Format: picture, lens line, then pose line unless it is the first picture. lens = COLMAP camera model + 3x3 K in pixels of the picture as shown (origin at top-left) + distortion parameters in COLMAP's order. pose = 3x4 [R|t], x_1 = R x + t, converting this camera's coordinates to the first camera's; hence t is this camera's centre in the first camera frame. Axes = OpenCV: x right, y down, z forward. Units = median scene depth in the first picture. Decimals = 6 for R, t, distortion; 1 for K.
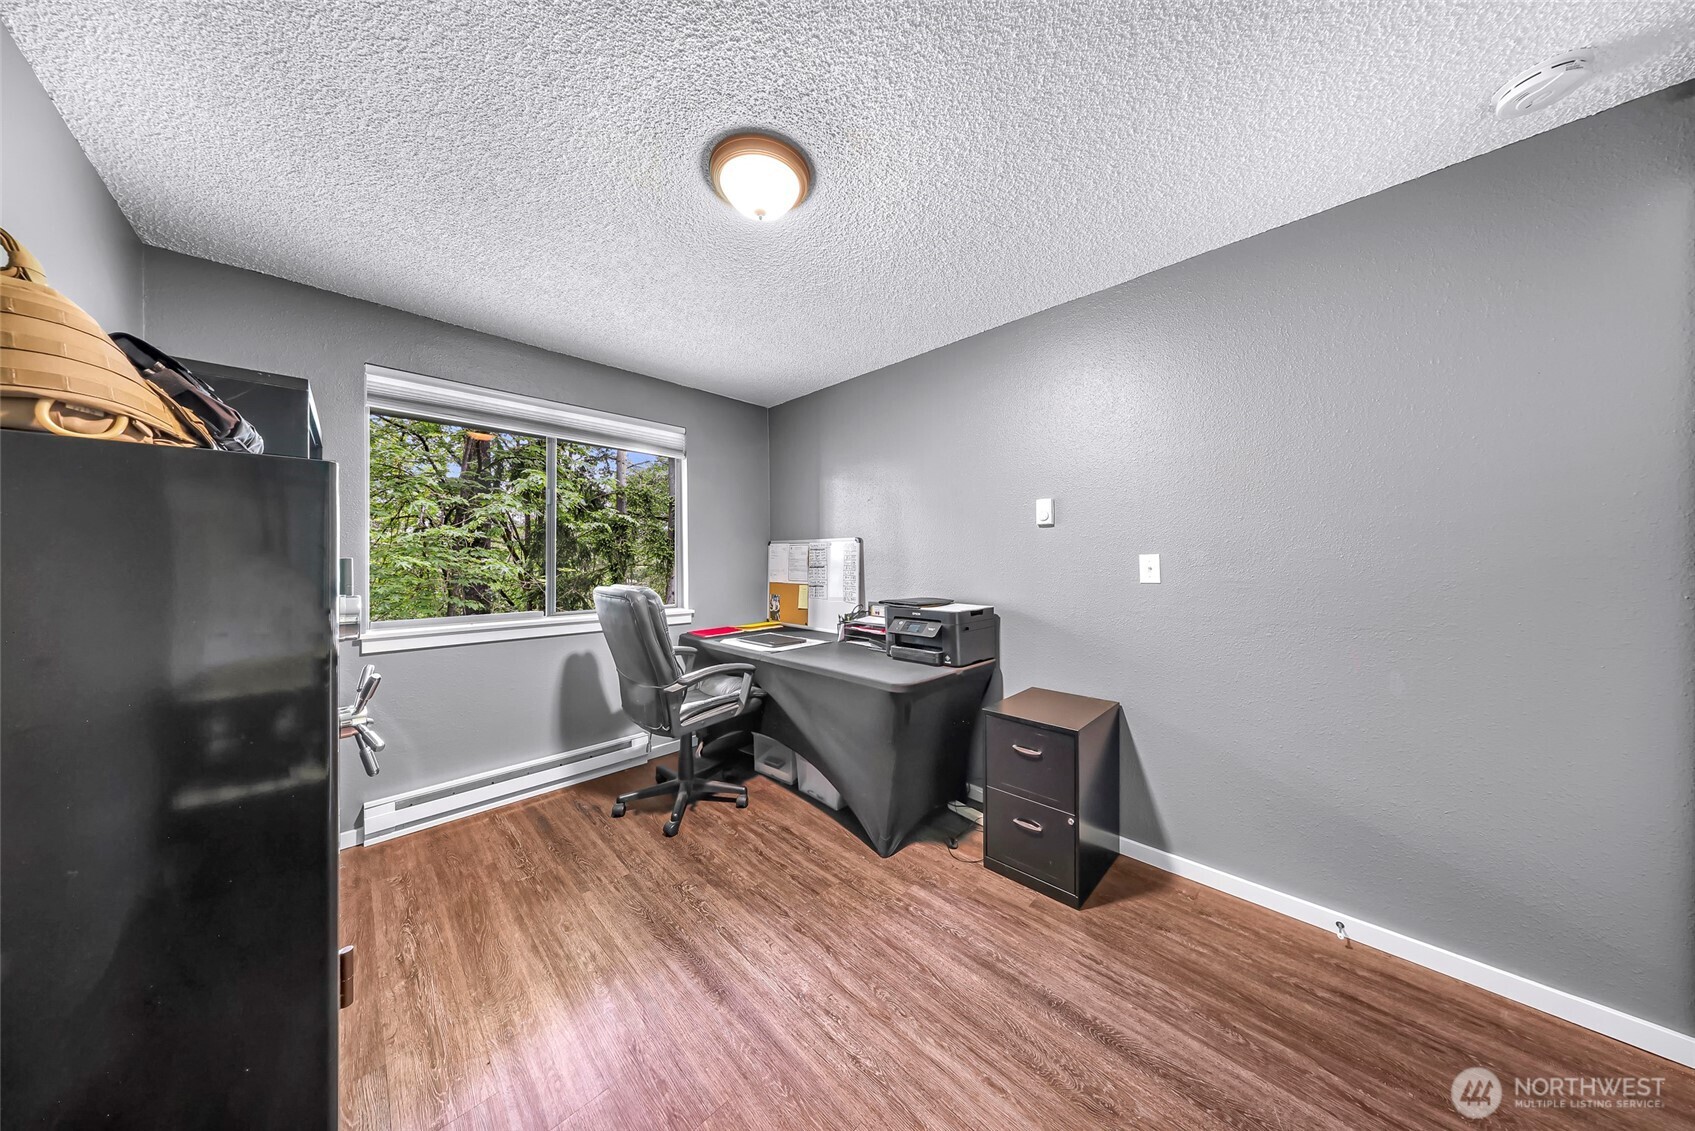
lens RADIAL K [[498.9, 0, 846.2], [0, 498.9, 558.8], [0, 0, 1]] dist [-0.001439, -0.000021]
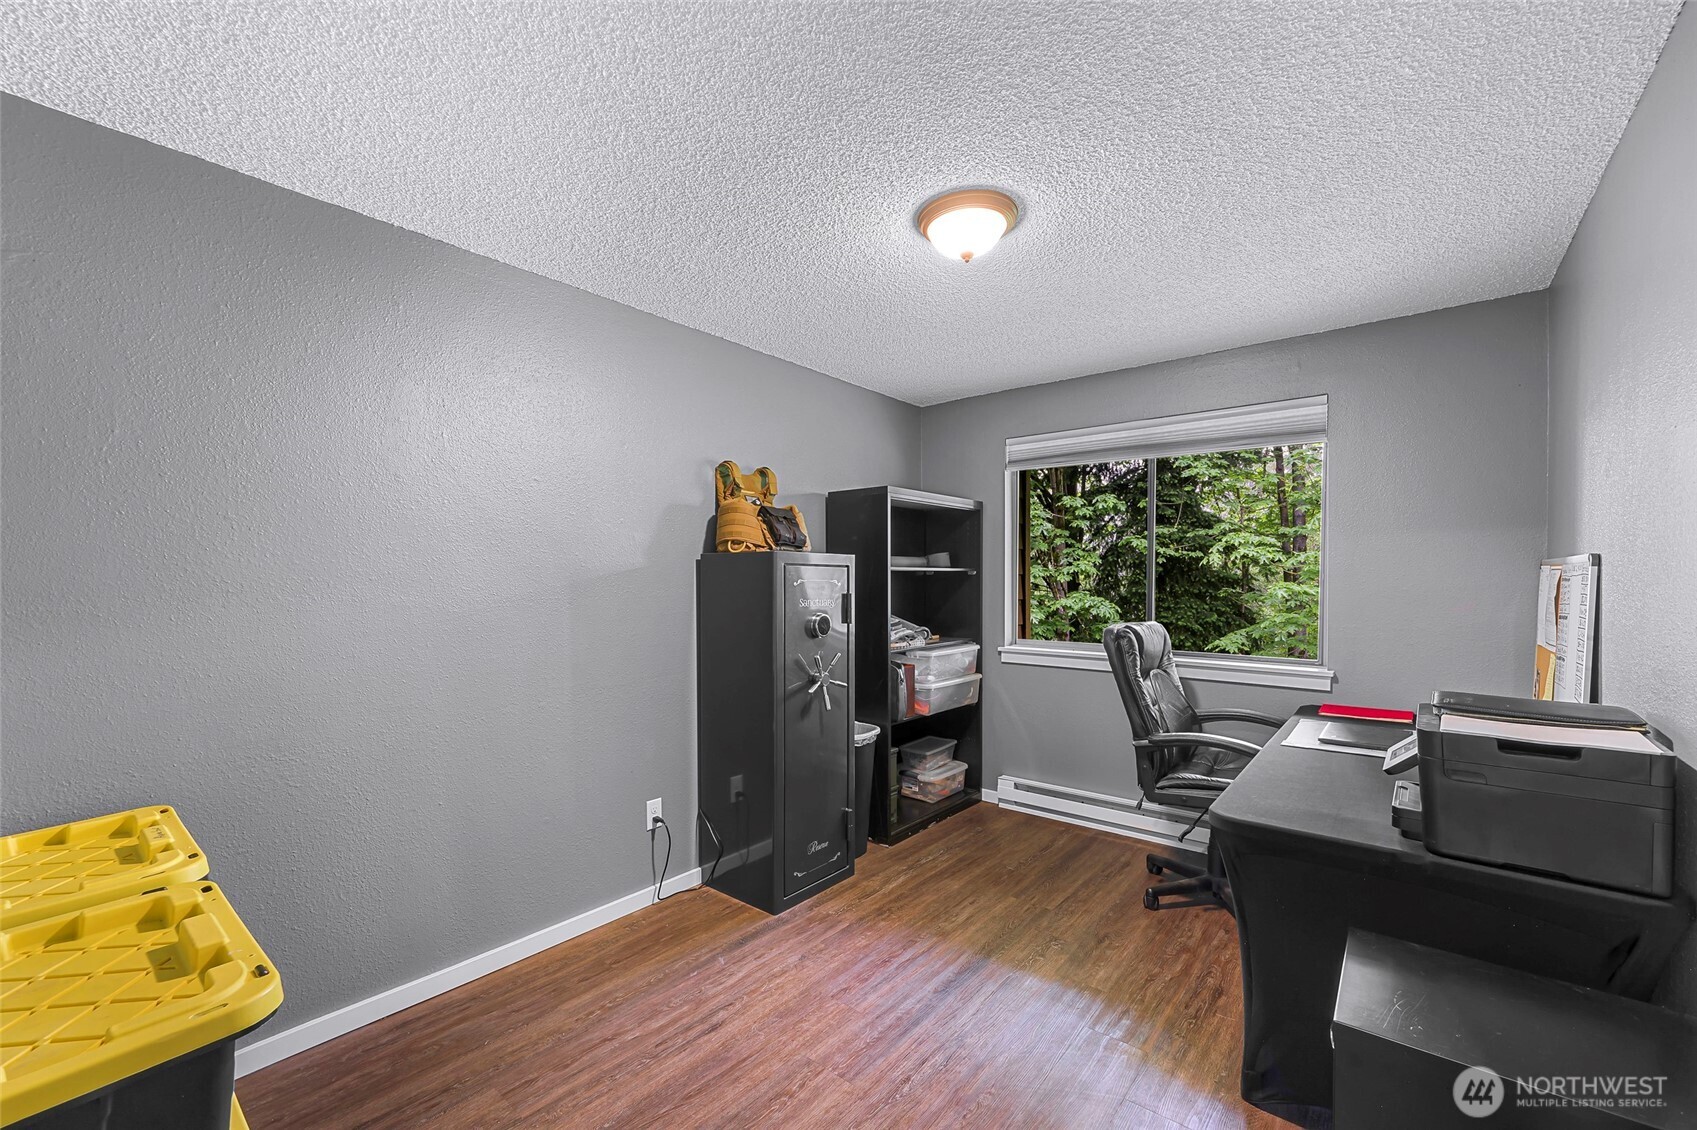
lens RADIAL K [[696.5, 0, 847.8], [0, 696.5, 575.9], [0, 0, 1]] dist [-0.000018, 0.000033]
pose [[0.099728, 0.000296, -0.995015, 0.864006], [-0.001624, 0.999999, 0.000135, -0.037369], [0.995013, 0.001602, 0.099729, 0.425592]]
